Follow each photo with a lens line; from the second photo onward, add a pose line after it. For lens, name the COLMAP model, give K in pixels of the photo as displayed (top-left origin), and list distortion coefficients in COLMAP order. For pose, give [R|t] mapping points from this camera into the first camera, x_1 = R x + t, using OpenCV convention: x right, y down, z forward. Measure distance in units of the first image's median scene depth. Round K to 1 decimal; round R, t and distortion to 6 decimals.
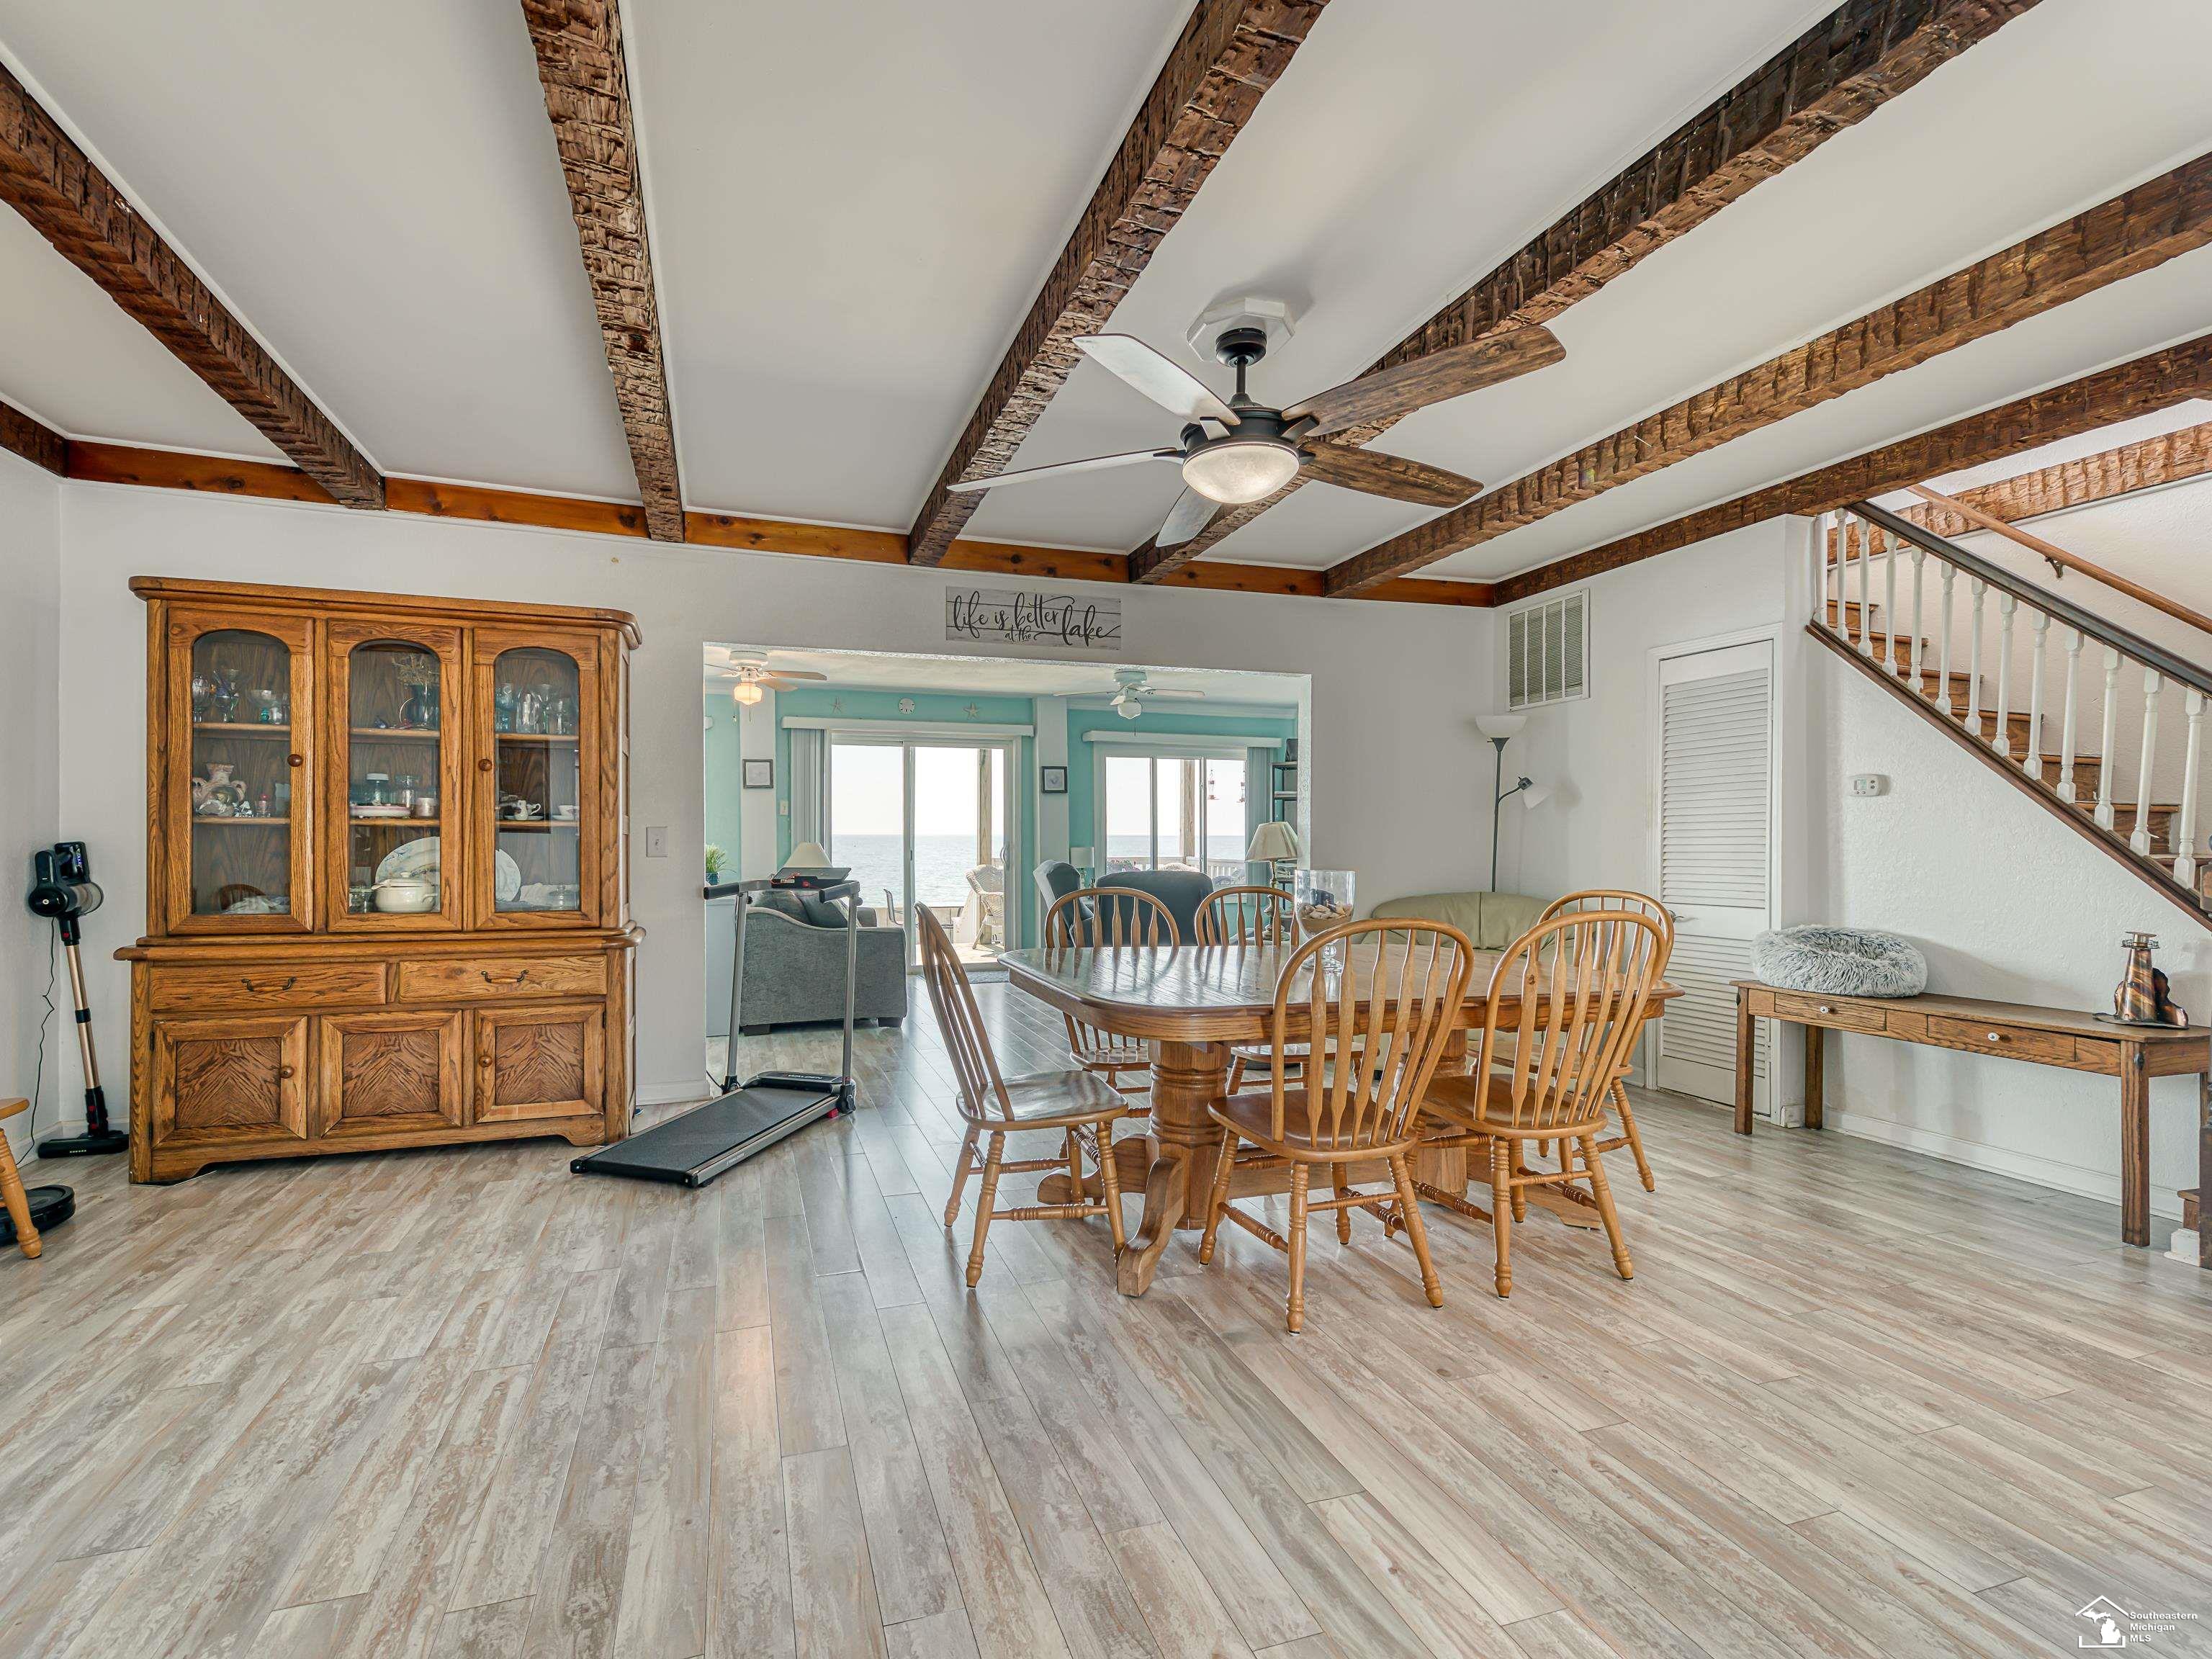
lens RADIAL K [[978.4, 0, 1058.4], [0, 978.4, 845.3], [0, 0, 1]] dist [0.008446, -0.002235]
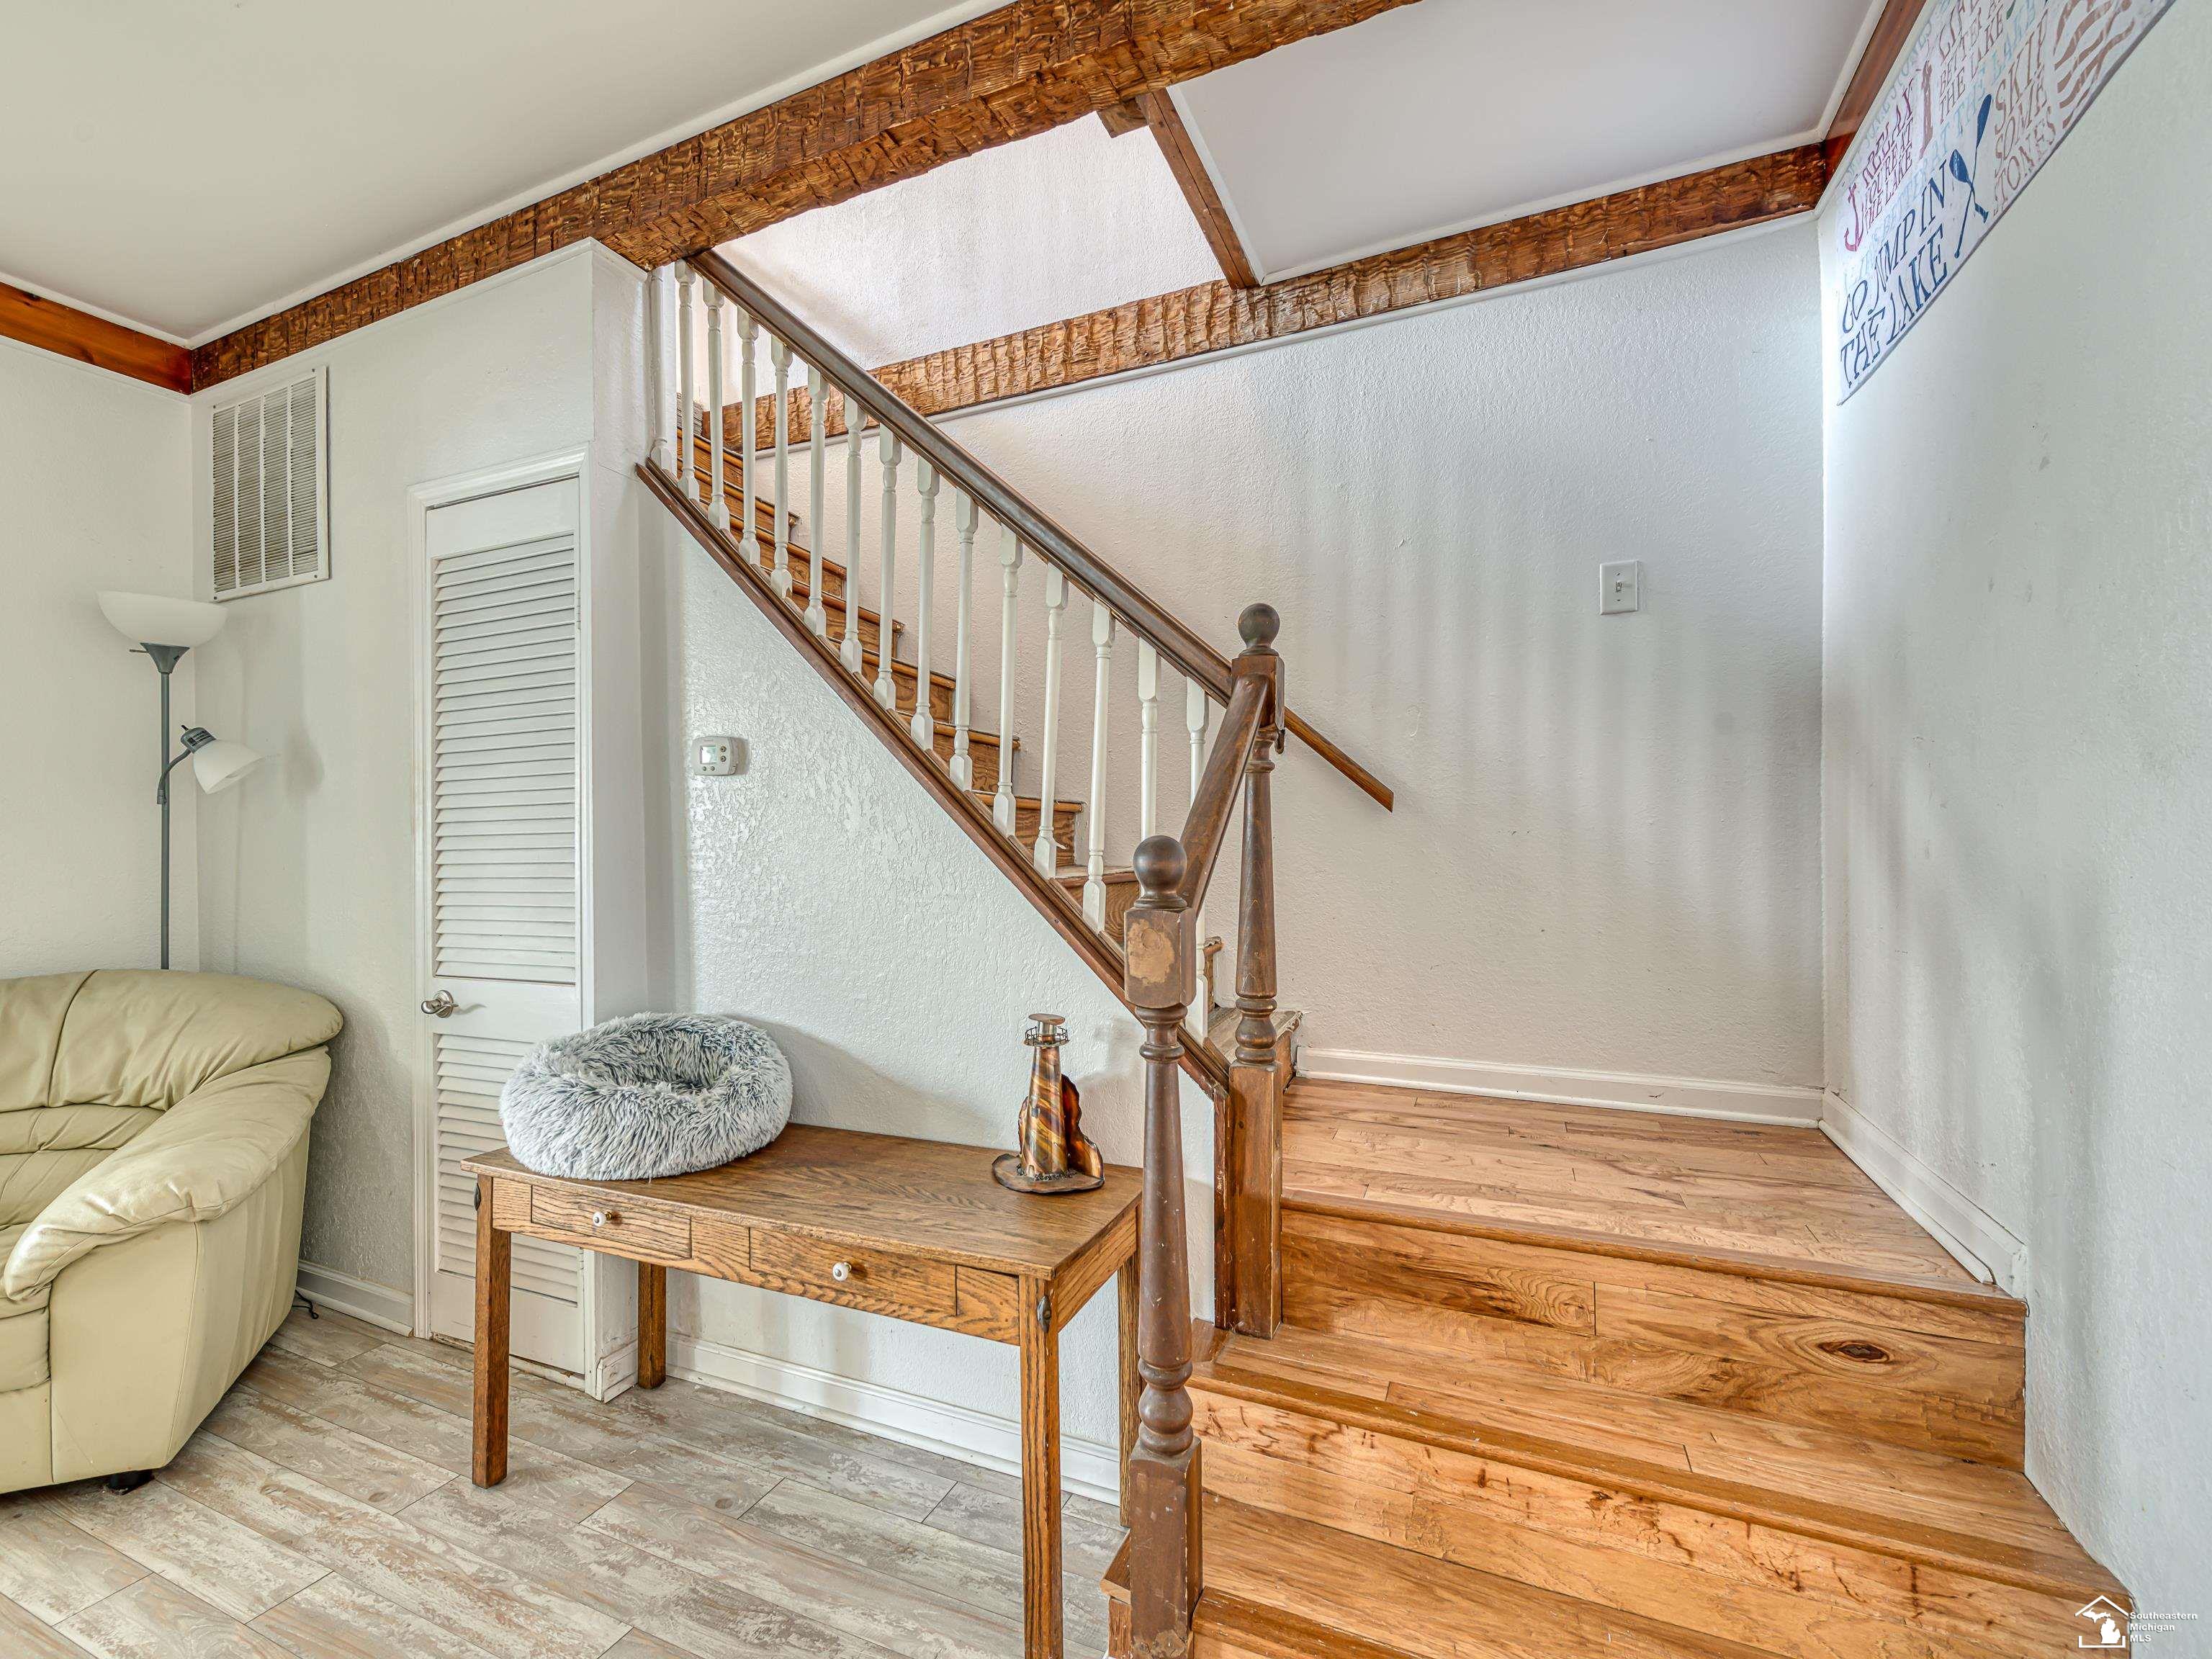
lens RADIAL K [[978.4, 0, 1041.5], [0, 978.4, 840.2], [0, 0, 1]] dist [0.008446, -0.002235]
pose [[0.684434, -0.005285, 0.729055, 0.579573], [0.012149, 0.999918, -0.004157, -0.009105], [-0.728973, 0.011702, 0.684442, 0.519673]]
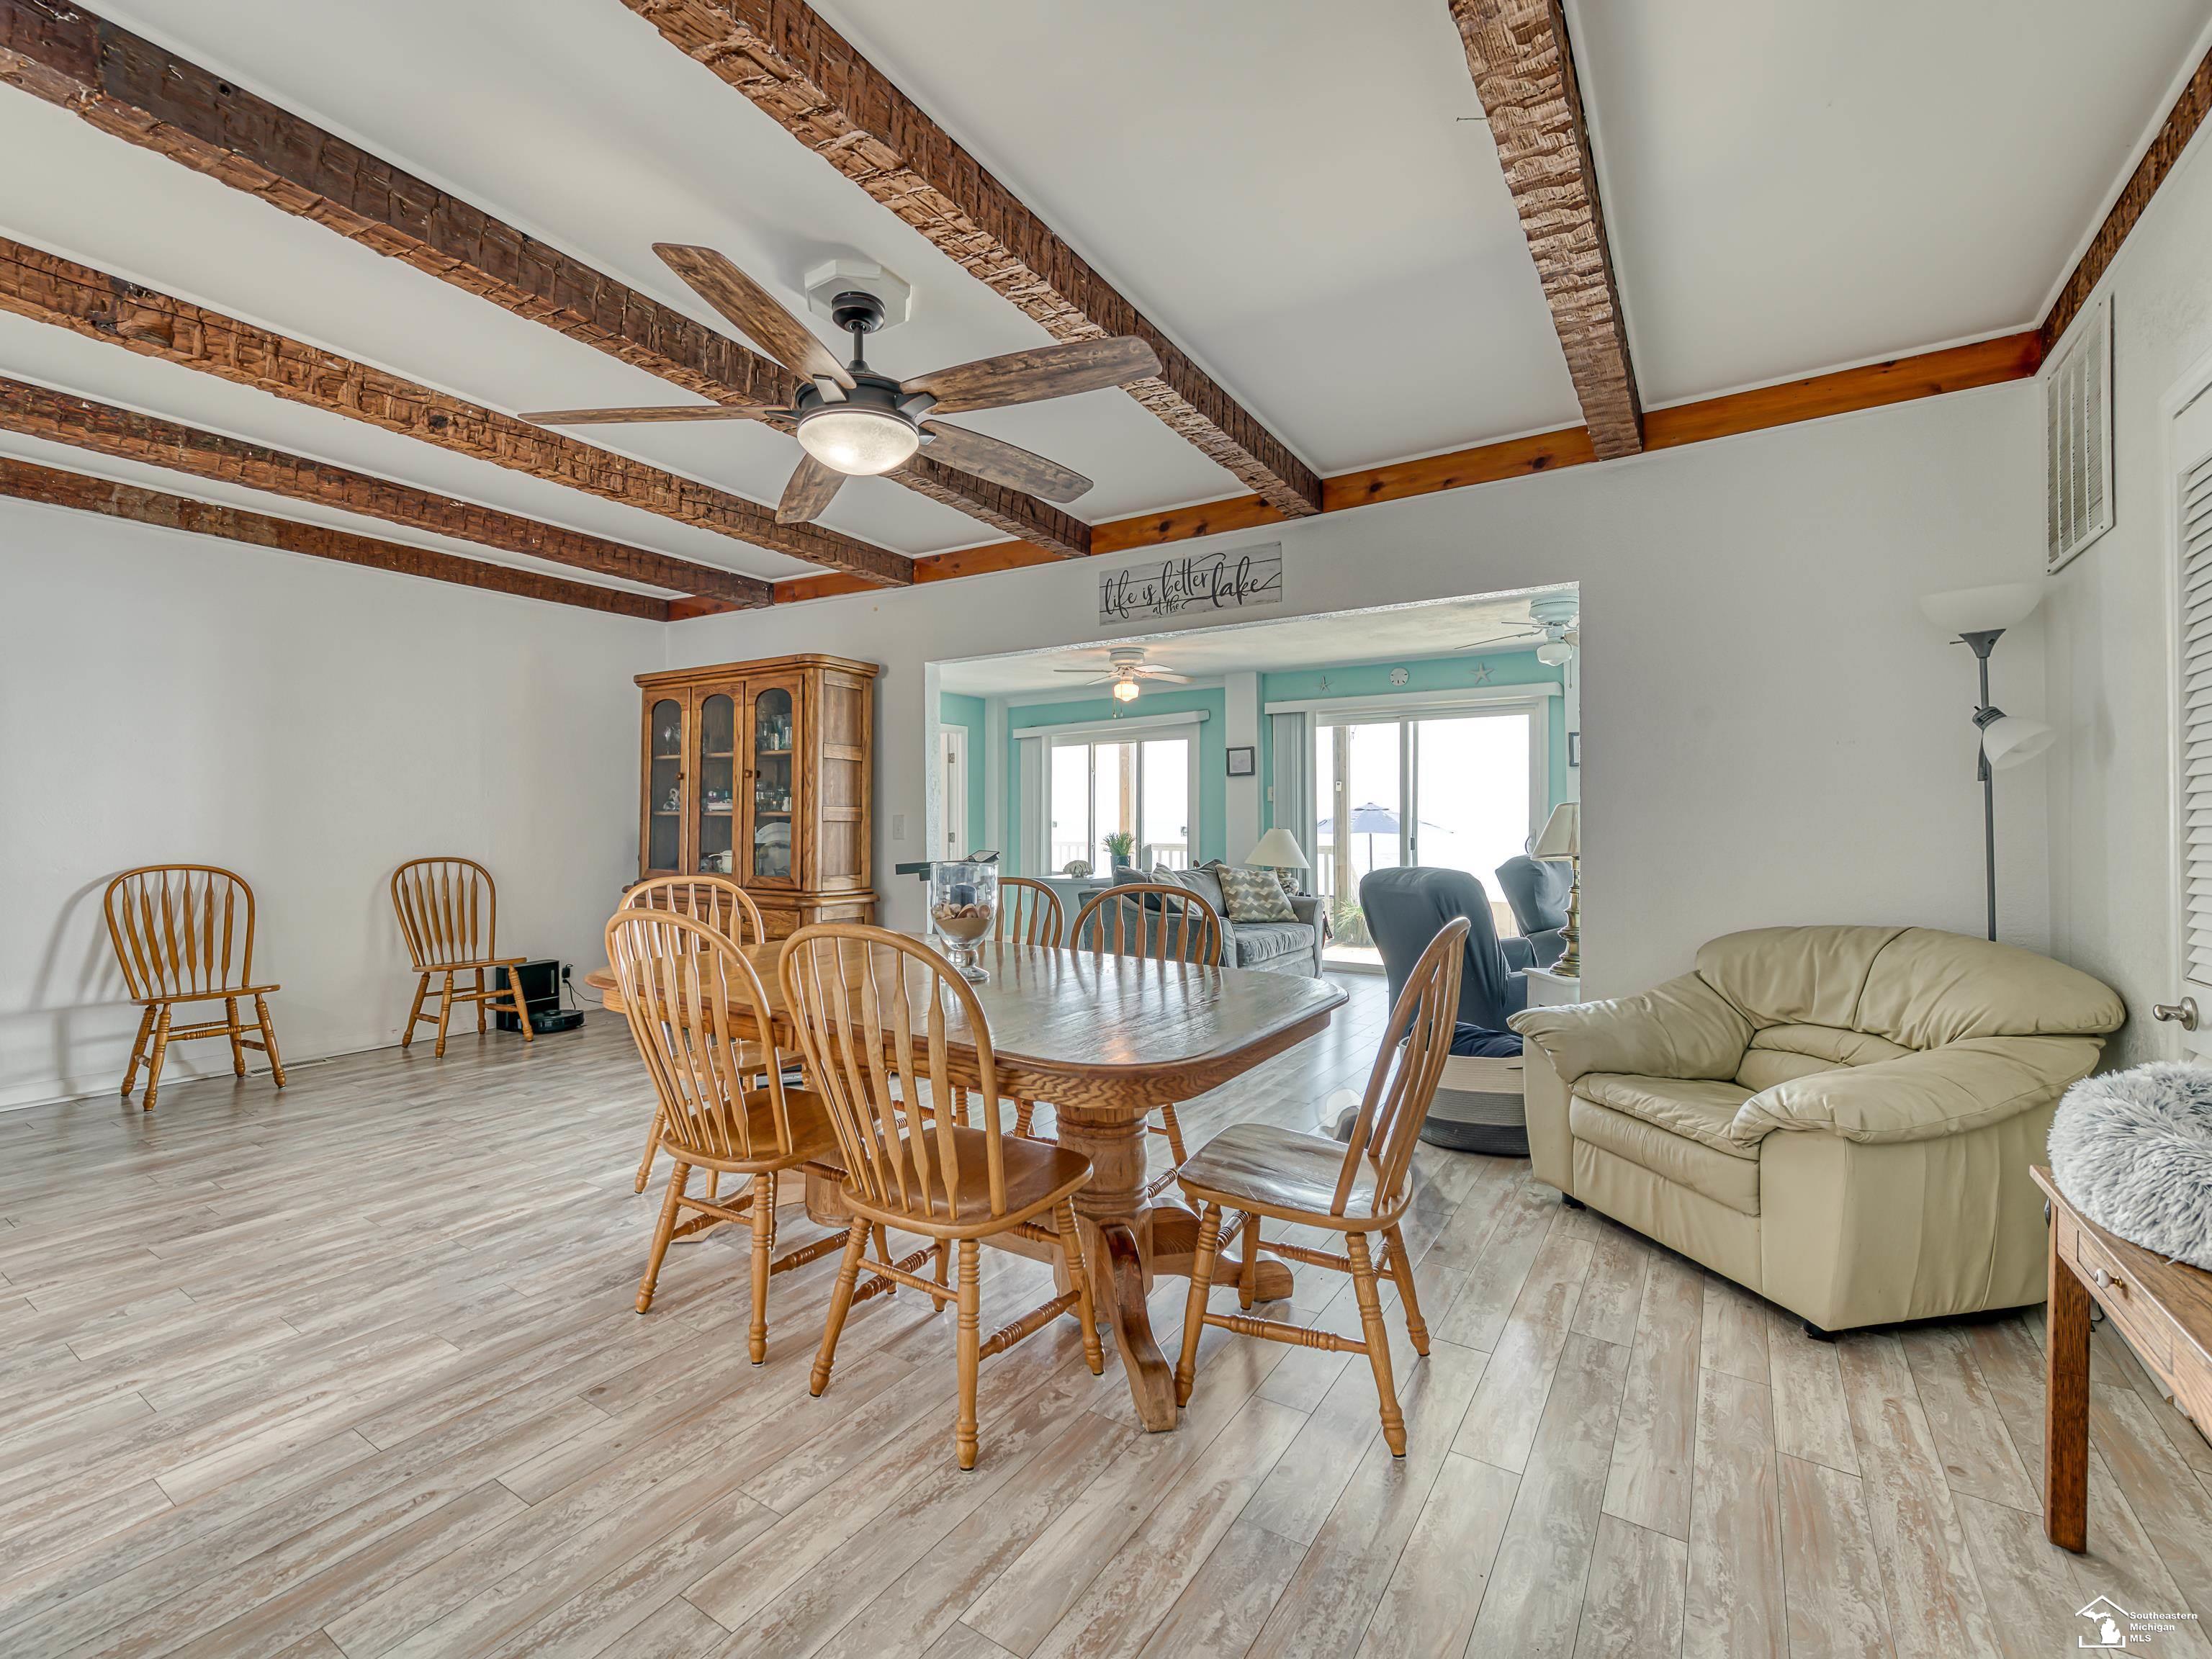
lens RADIAL K [[996.9, 0, 1061.0], [0, 996.9, 811.2], [0, 0, 1]] dist [0.005179, -0.000705]
pose [[0.618841, -0.008651, -0.785469, 0.832610], [-0.006692, 0.999845, -0.016285, -0.005030], [0.785488, 0.015334, 0.618687, 0.434956]]
